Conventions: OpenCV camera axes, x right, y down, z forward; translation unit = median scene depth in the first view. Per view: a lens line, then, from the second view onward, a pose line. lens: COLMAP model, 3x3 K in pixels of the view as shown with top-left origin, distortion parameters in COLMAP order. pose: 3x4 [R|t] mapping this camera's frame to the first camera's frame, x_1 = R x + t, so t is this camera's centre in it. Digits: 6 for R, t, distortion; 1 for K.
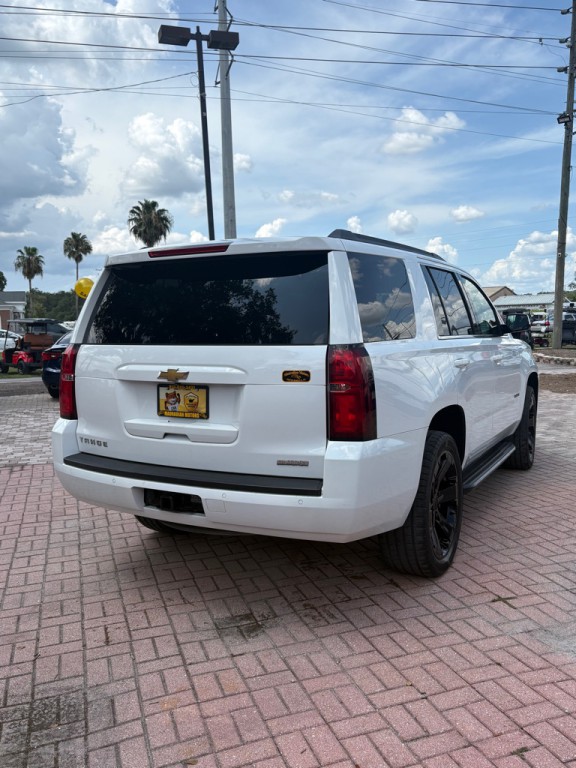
lens RADIAL K [[646.8, 0, 284.3], [0, 646.8, 384.2], [0, 0, 1]] dist [0.012477, 0.000580]
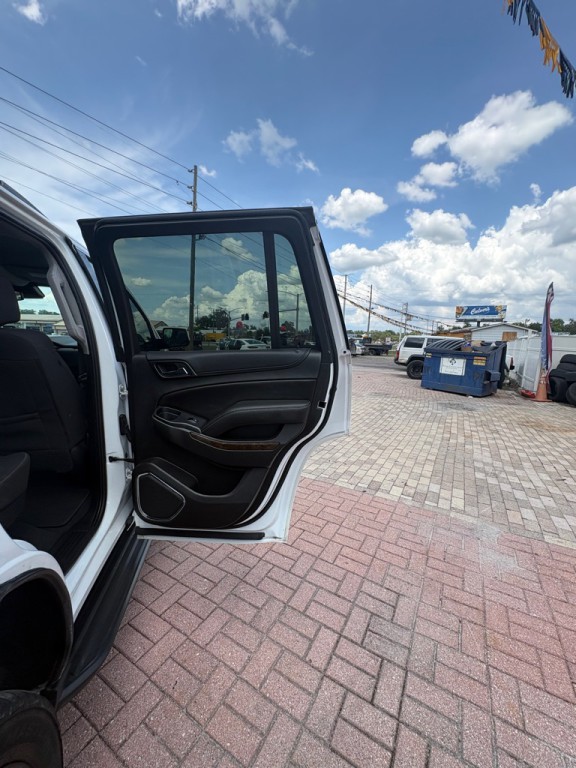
lens RADIAL K [[306.3, 0, 288.6], [0, 306.3, 384.0], [0, 0, 1]] dist [0.001166, -0.000072]
pose [[0.754850, -0.042770, 0.654502, 0.310621], [0.011263, 0.998570, 0.052264, -0.081056], [-0.655801, -0.032079, 0.754252, 0.901755]]
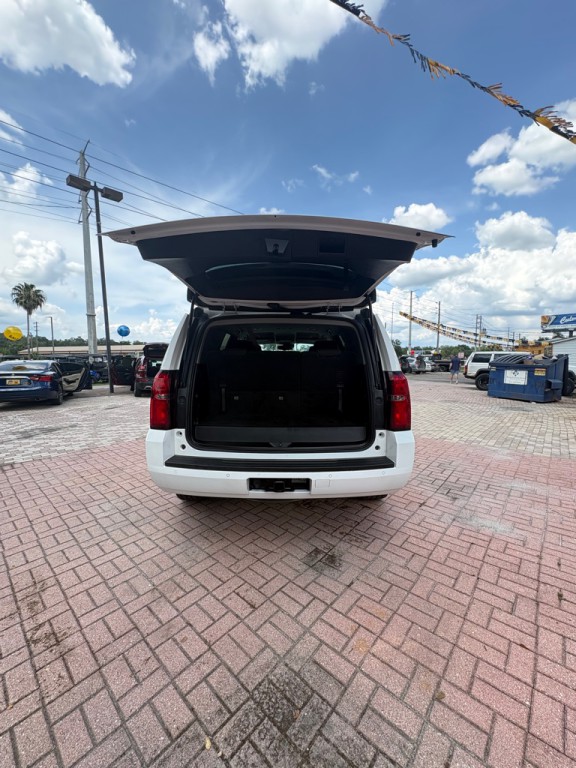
lens RADIAL K [[306.3, 0, 288.6], [0, 306.3, 384.0], [0, 0, 1]] dist [0.001166, -0.000072]
pose [[0.871436, -0.015785, 0.490254, -0.434977], [0.027569, 0.999478, -0.016824, -0.020006], [-0.489733, 0.028177, 0.871417, 0.378944]]
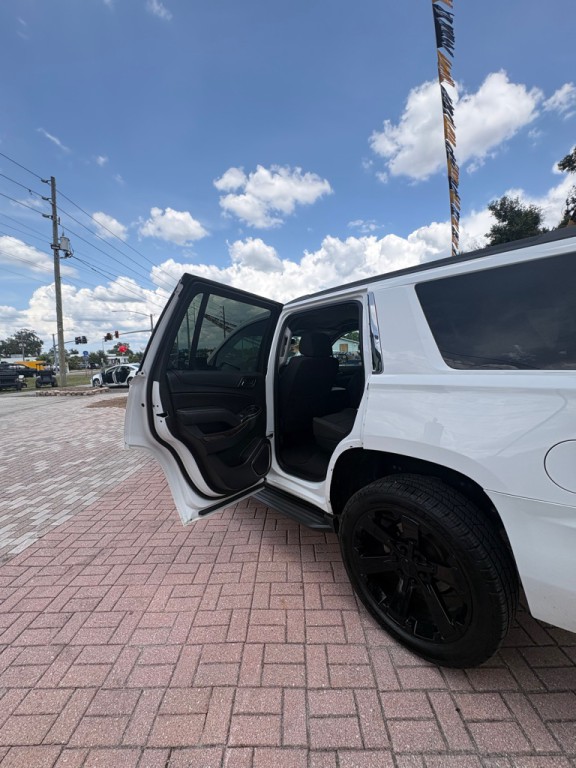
lens RADIAL K [[306.3, 0, 288.6], [0, 306.3, 384.0], [0, 0, 1]] dist [0.001166, -0.000072]
pose [[0.346735, -0.069818, 0.935361, -0.693847], [0.119980, 0.992335, 0.029595, -0.109696], [-0.930258, 0.101963, 0.352454, 1.330900]]
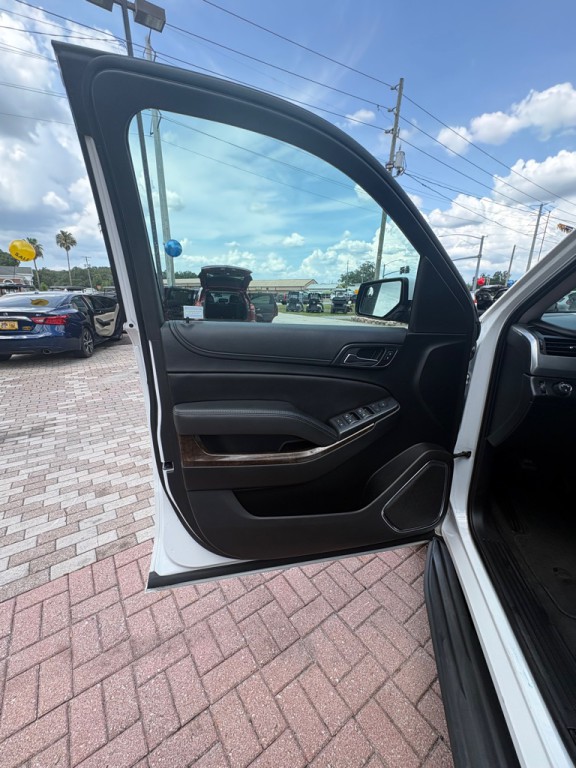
lens RADIAL K [[306.3, 0, 288.6], [0, 306.3, 384.0], [0, 0, 1]] dist [0.001166, -0.000072]
pose [[0.962077, -0.043757, 0.269246, -0.172596], [-0.007112, 0.982691, 0.185117, -0.147617], [-0.272686, -0.180012, 0.945113, 1.662193]]
